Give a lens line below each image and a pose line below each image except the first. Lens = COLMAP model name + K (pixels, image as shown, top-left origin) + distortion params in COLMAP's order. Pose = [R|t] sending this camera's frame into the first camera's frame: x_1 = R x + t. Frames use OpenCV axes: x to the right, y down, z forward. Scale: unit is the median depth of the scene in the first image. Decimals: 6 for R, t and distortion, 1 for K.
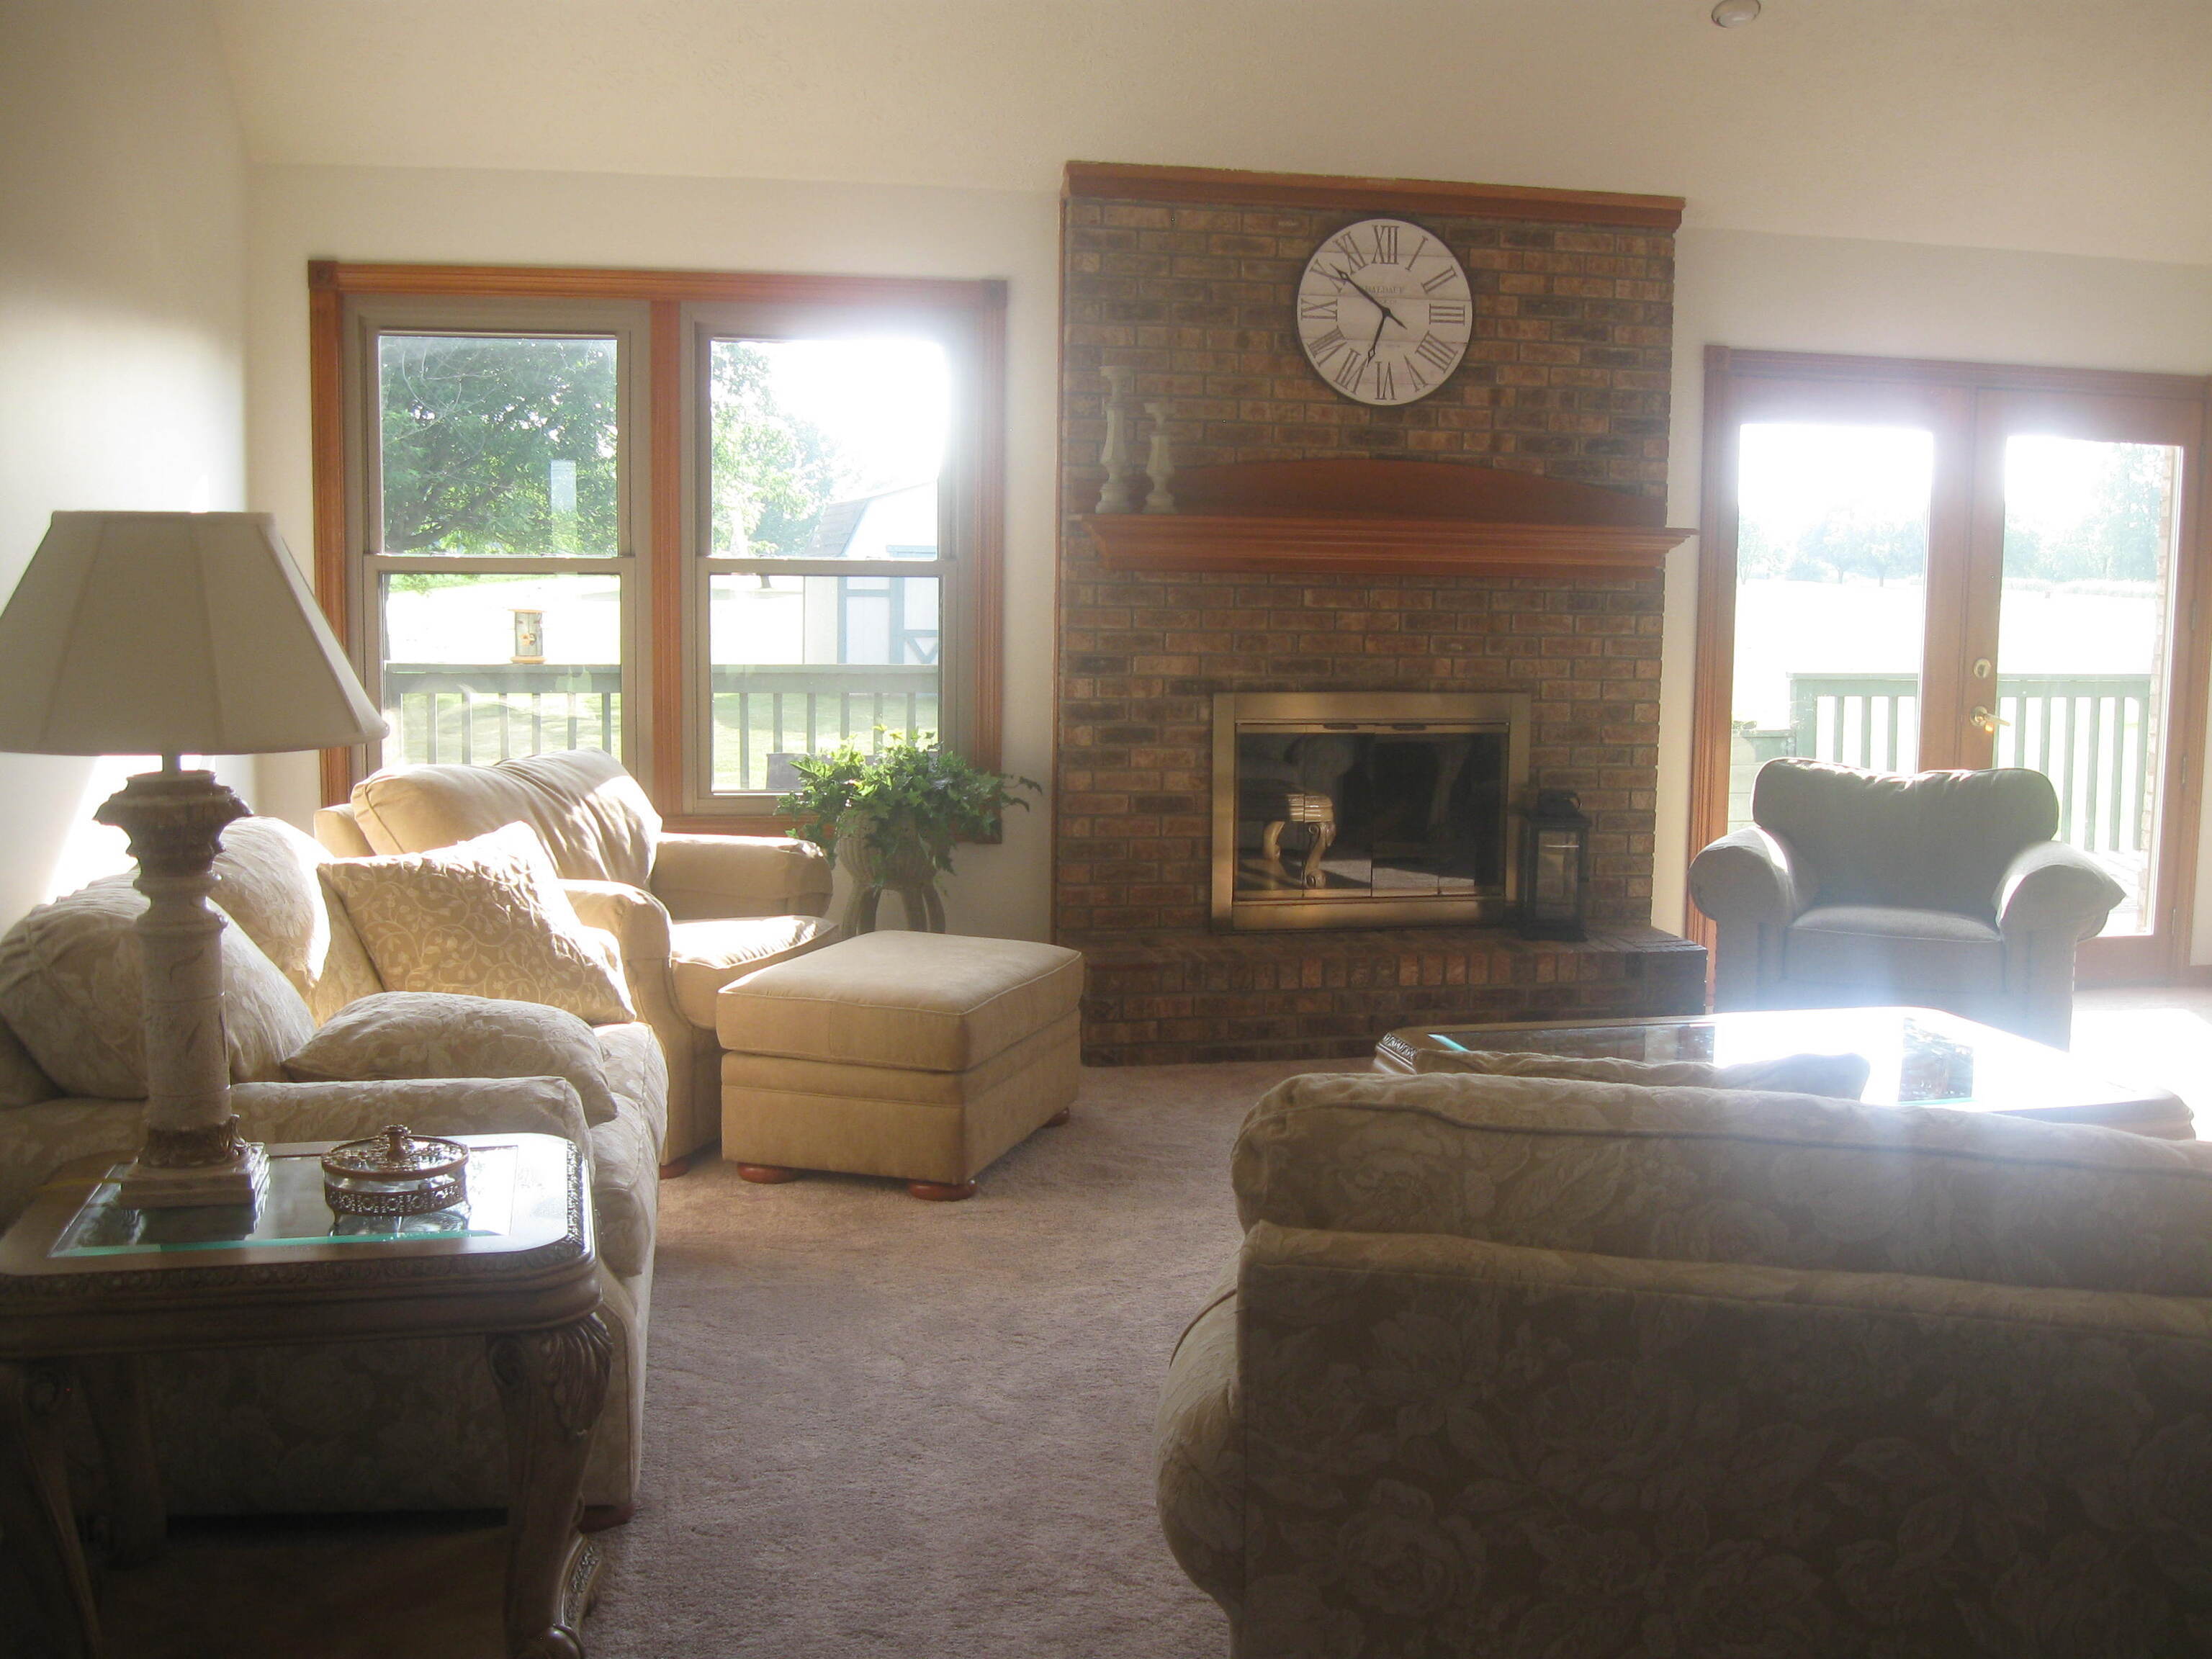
lens RADIAL K [[2274.5, 0, 1116.4], [0, 2274.5, 840.0], [0, 0, 1]] dist [-0.116328, 0.000000]
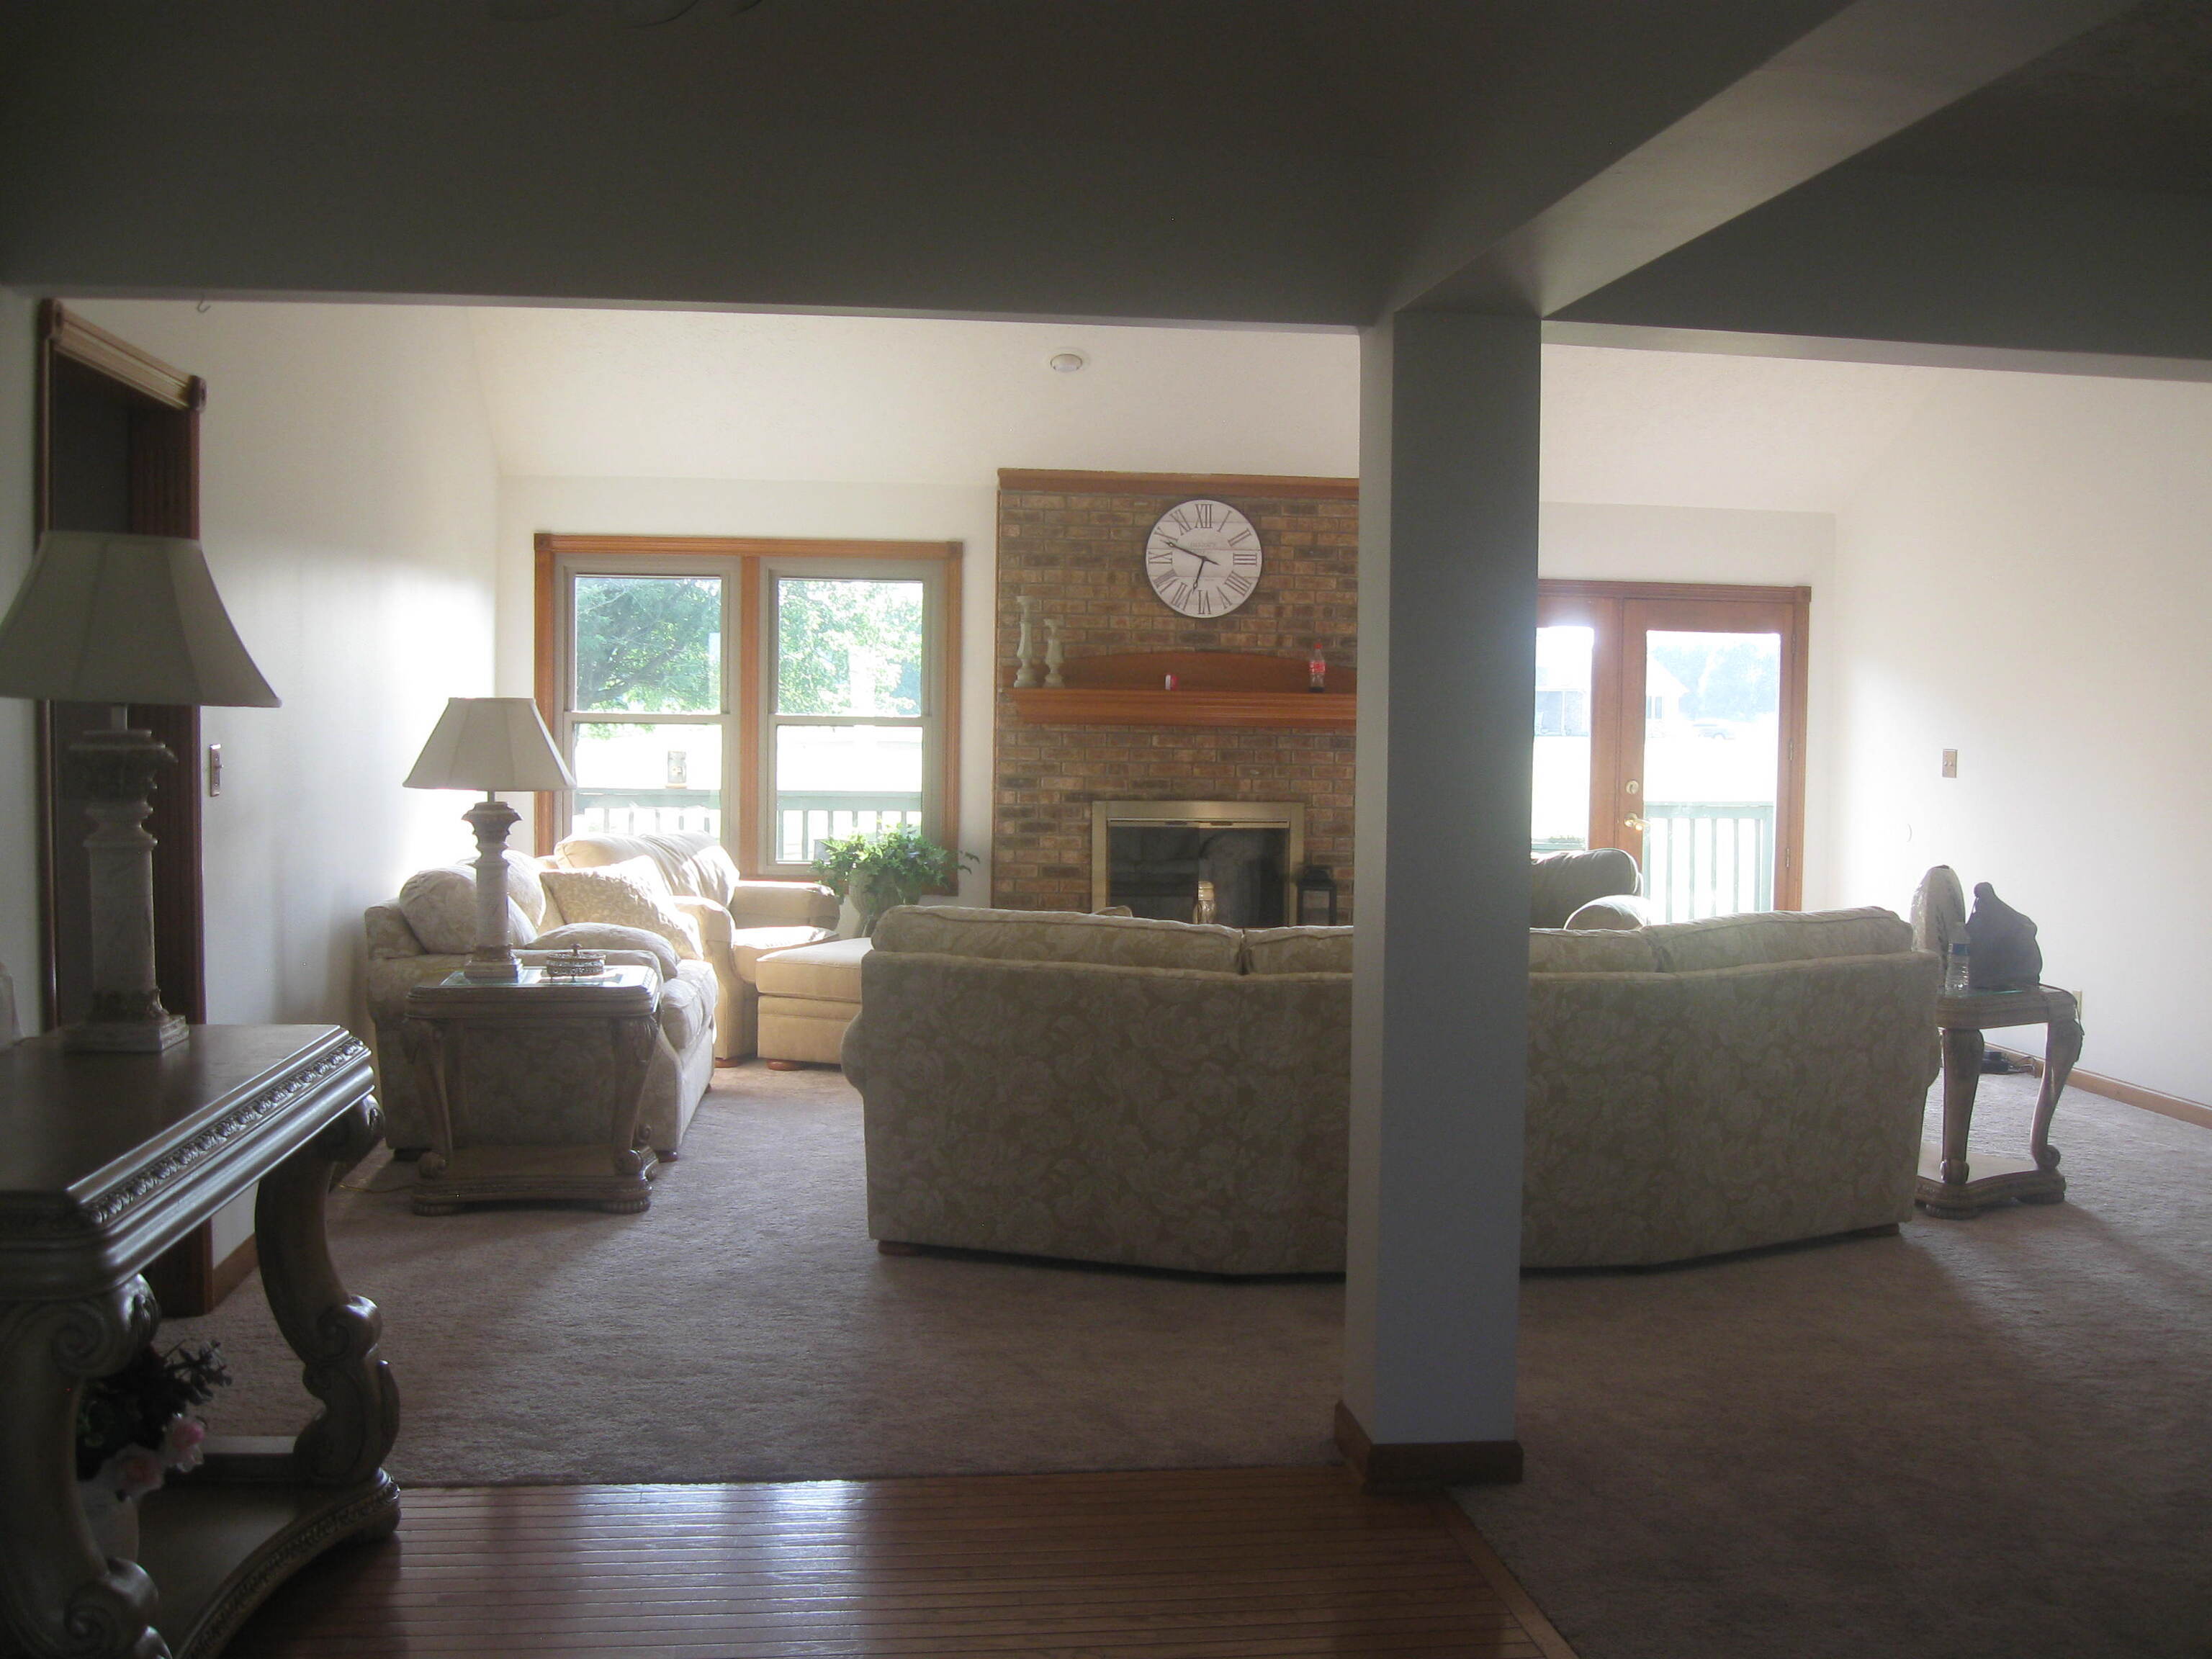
lens RADIAL K [[2274.5, 0, 1100.2], [0, 2274.5, 818.0], [0, 0, 1]] dist [-0.116328, 0.000000]
pose [[0.996399, 0.004026, -0.084690, 0.184660], [-0.010492, 0.997049, -0.076042, 0.067938], [0.084134, 0.076657, 0.993501, -0.571043]]
